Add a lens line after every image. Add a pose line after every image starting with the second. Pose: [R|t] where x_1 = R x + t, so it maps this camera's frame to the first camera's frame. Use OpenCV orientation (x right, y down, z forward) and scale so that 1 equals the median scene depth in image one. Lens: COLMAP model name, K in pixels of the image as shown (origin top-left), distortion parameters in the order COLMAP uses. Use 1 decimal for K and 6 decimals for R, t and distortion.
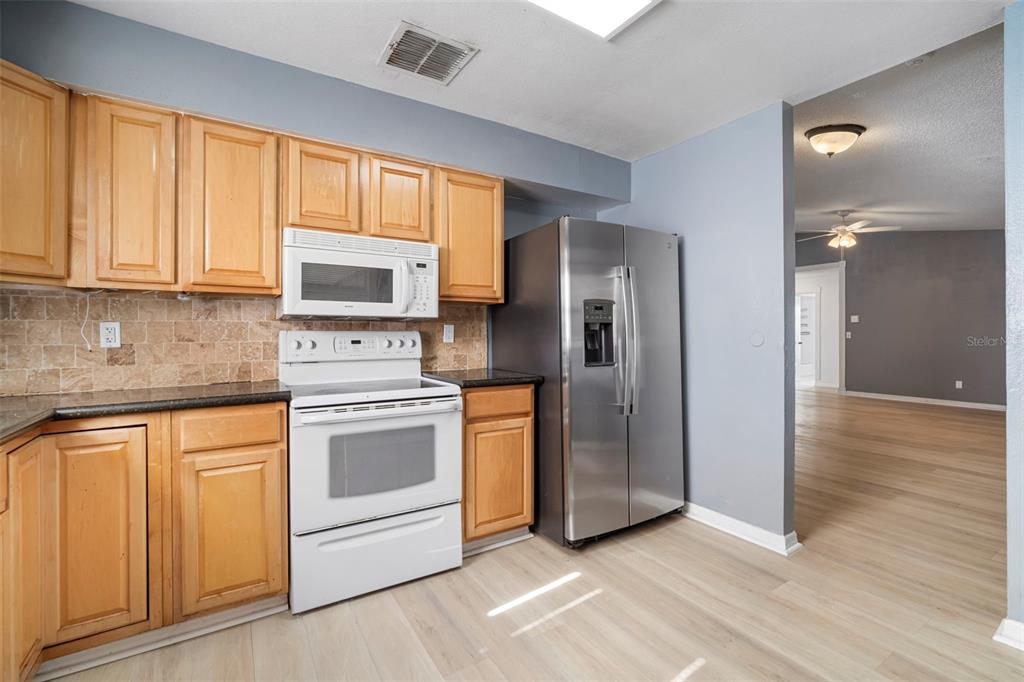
lens RADIAL K [[450.9, 0, 510.2], [0, 450.9, 333.1], [0, 0, 1]] dist [0.001030, 0.000724]
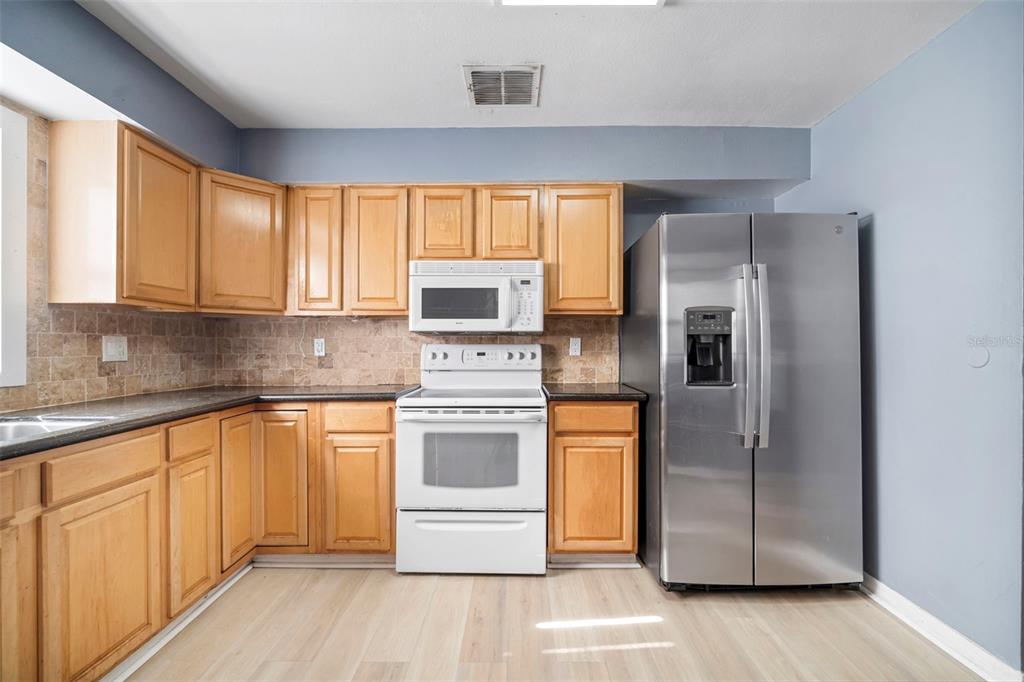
lens RADIAL K [[445.1, 0, 512.5], [0, 445.1, 345.8], [0, 0, 1]] dist [-0.001542, 0.000998]
pose [[0.846487, 0.000956, -0.532409, 0.363490], [0.000004, 0.999998, 0.001802, -0.002989], [0.532410, -0.001527, 0.846485, 0.108373]]
